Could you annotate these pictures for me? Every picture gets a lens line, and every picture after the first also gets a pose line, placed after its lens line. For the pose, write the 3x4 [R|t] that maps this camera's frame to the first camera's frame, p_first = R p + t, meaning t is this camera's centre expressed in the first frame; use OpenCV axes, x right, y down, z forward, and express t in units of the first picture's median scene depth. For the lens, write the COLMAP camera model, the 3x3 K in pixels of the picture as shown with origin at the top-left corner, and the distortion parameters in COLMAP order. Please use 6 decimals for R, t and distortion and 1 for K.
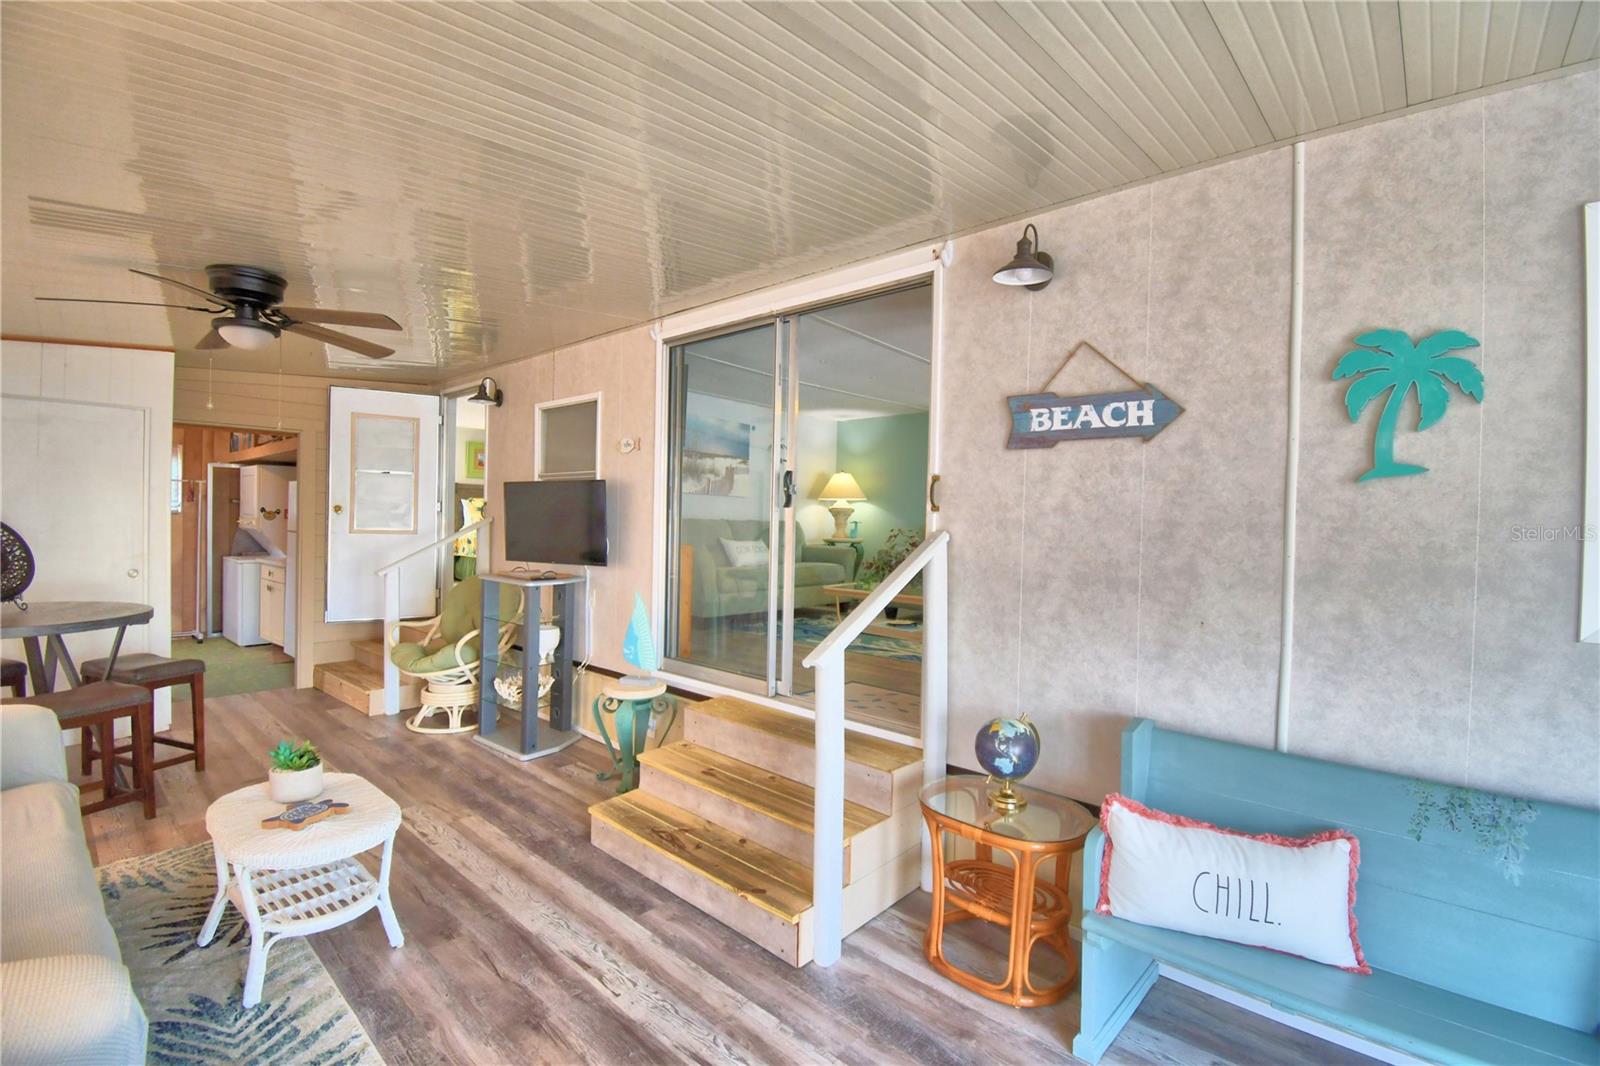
lens RADIAL K [[700.8, 0, 792.5], [0, 700.8, 532.1], [0, 0, 1]] dist [0.015648, -0.023090]
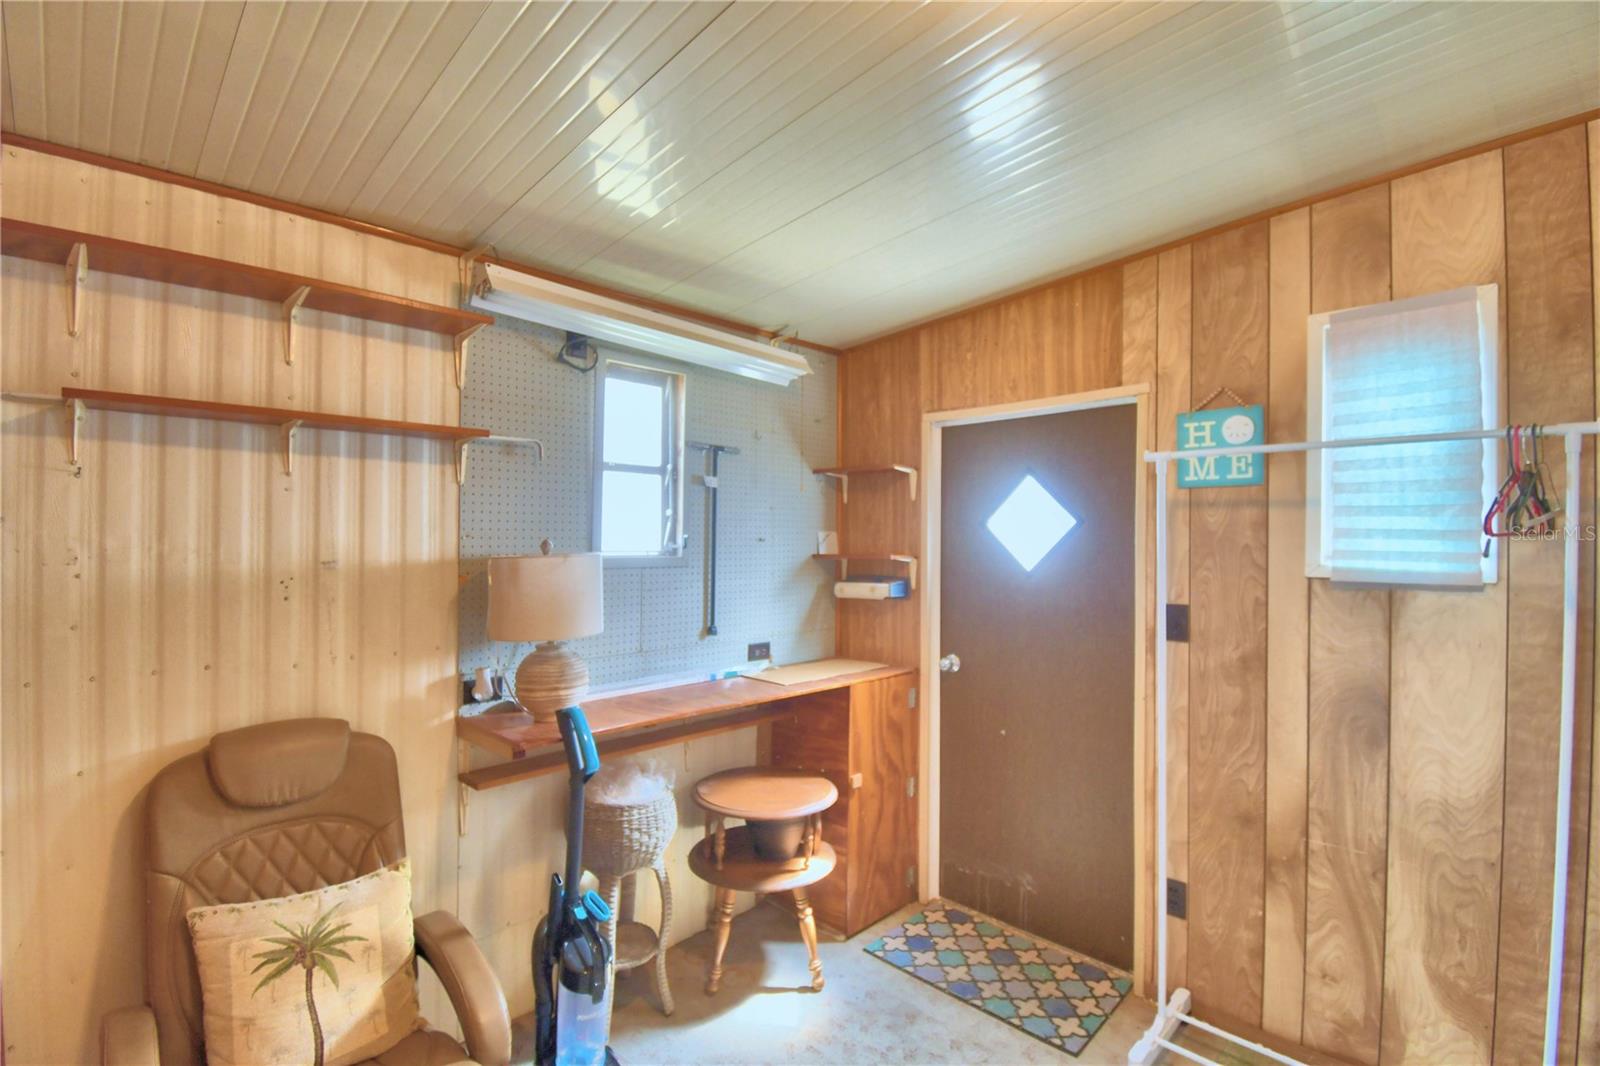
lens RADIAL K [[714.3, 0, 800.0], [0, 714.3, 533.0], [0, 0, 1]] dist [0.009055, -0.021239]
pose [[-0.048212, -0.022730, -0.998578, -1.710980], [-0.016751, 0.999619, -0.021945, -0.094725], [0.998697, 0.015669, -0.048575, 2.114167]]
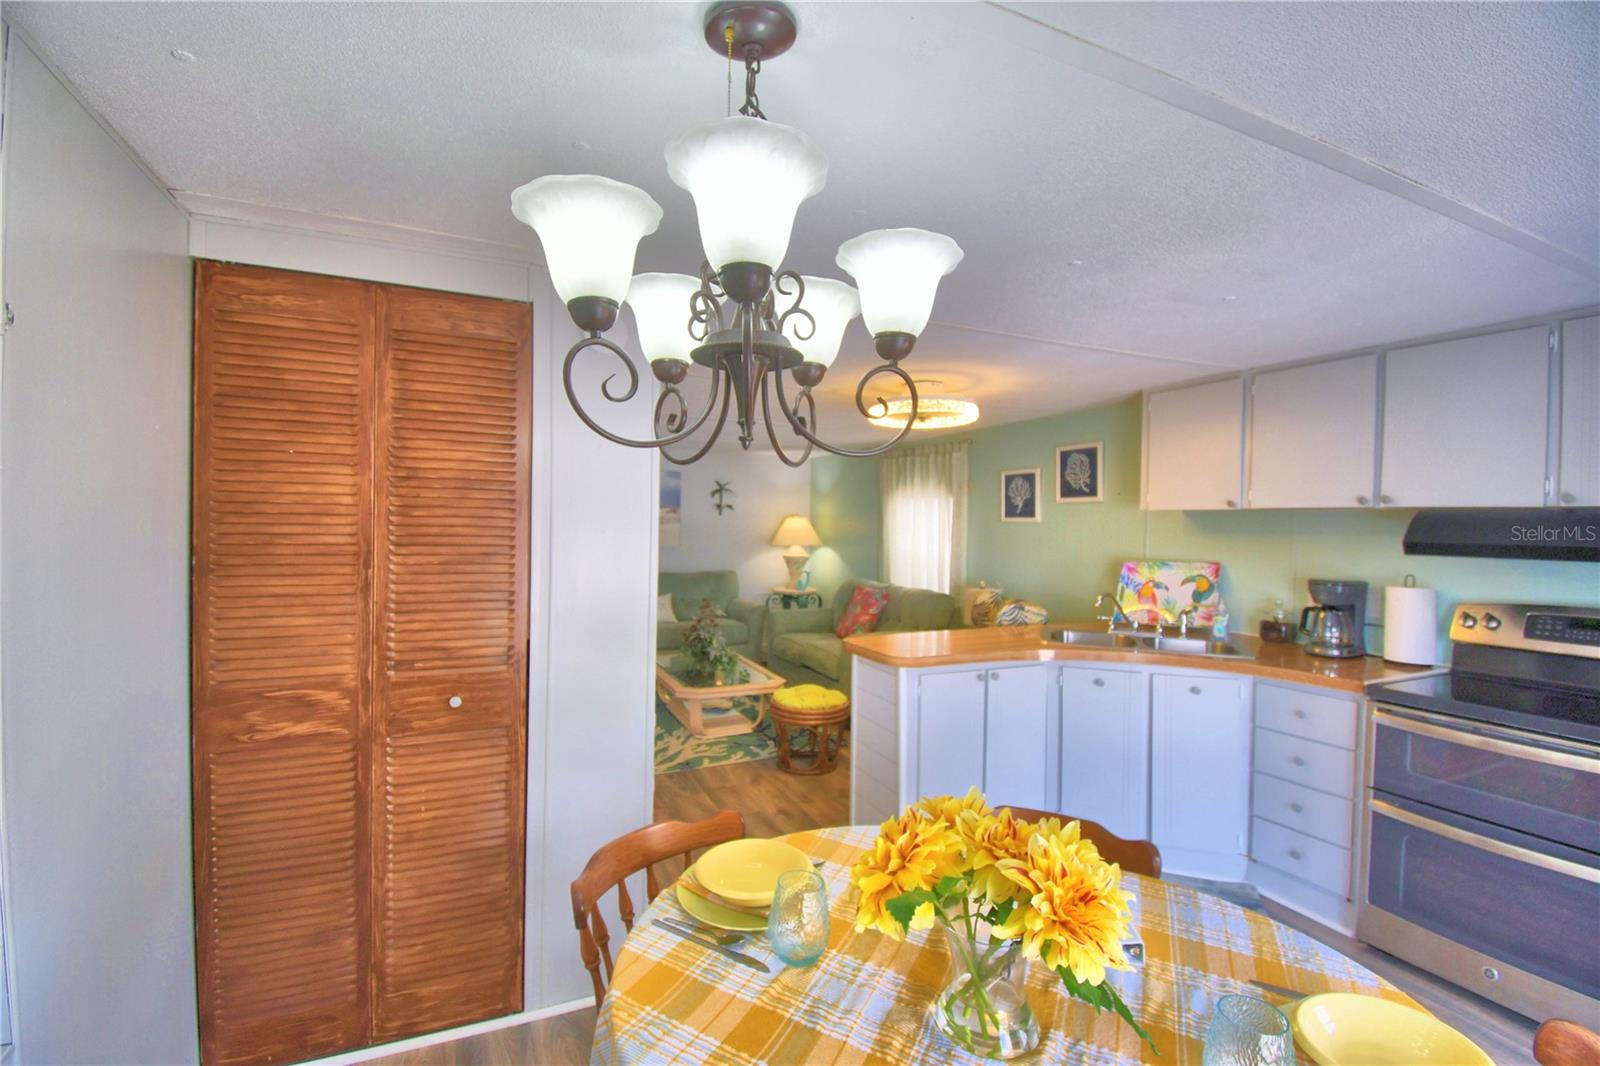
lens RADIAL K [[703.5, 0, 794.6], [0, 703.5, 534.7], [0, 0, 1]] dist [0.021692, -0.024096]
pose [[0.919294, -0.001066, -0.393570, 1.206138], [0.000945, 0.999999, -0.000501, -0.171807], [0.393571, 0.000089, 0.919294, 0.448057]]
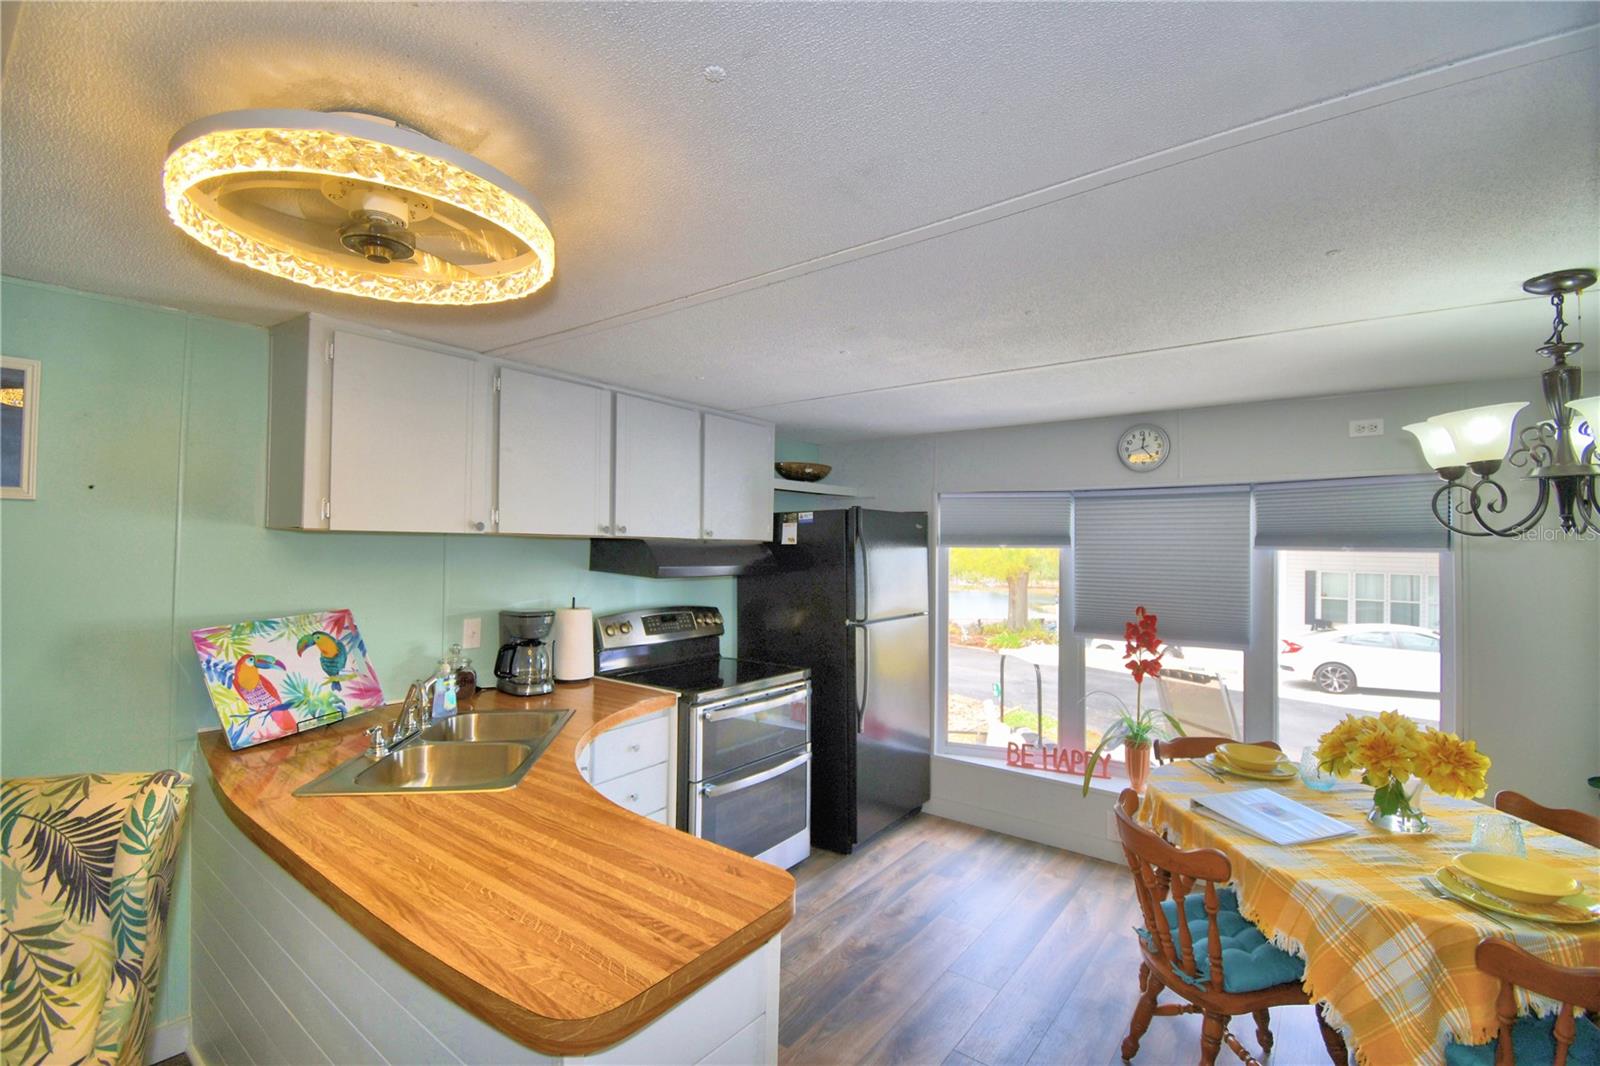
lens RADIAL K [[703.5, 0, 794.6], [0, 703.5, 534.7], [0, 0, 1]] dist [0.021692, -0.024096]
pose [[-0.081403, -0.003444, 0.996675, 0.539612], [-0.001124, 0.999994, 0.003364, -0.212700], [-0.996681, -0.000847, -0.081406, 1.426243]]
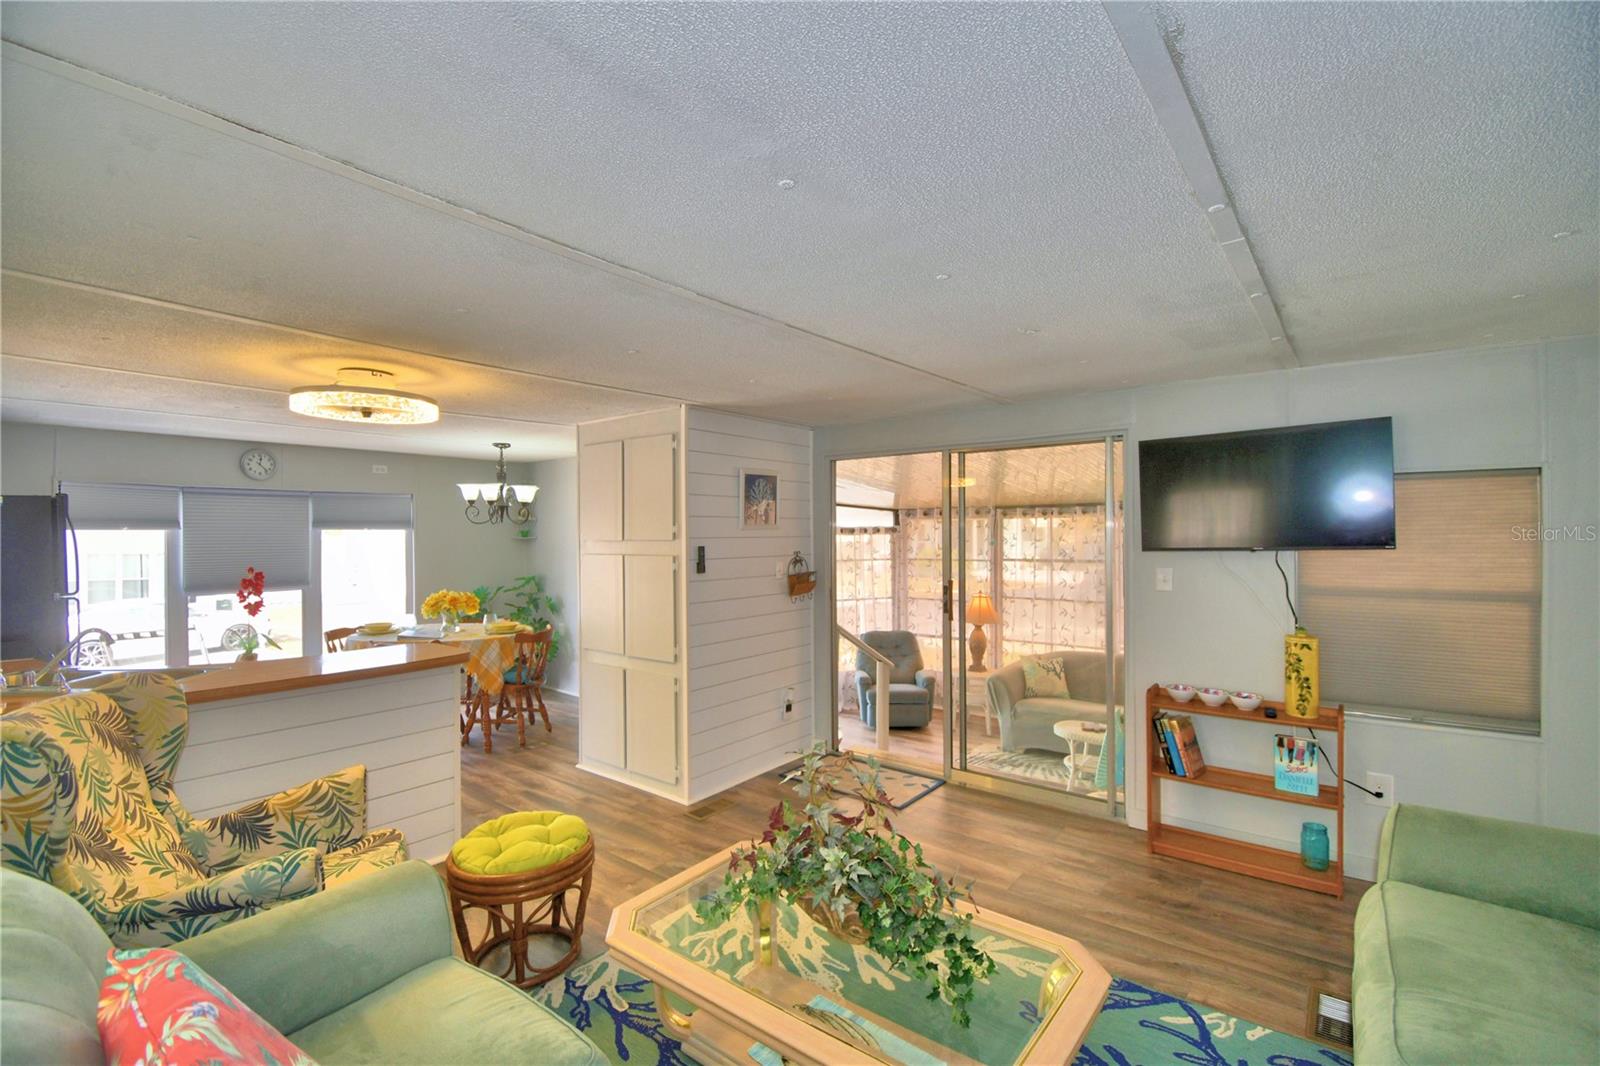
lens RADIAL K [[703.2, 0, 789.9], [0, 703.2, 534.5], [0, 0, 1]] dist [0.035302, -0.036197]
pose [[-0.998240, -0.016244, -0.057039, 0.400097], [-0.016982, 0.999778, 0.012477, -0.219321], [0.056824, 0.013424, -0.998294, 2.651593]]
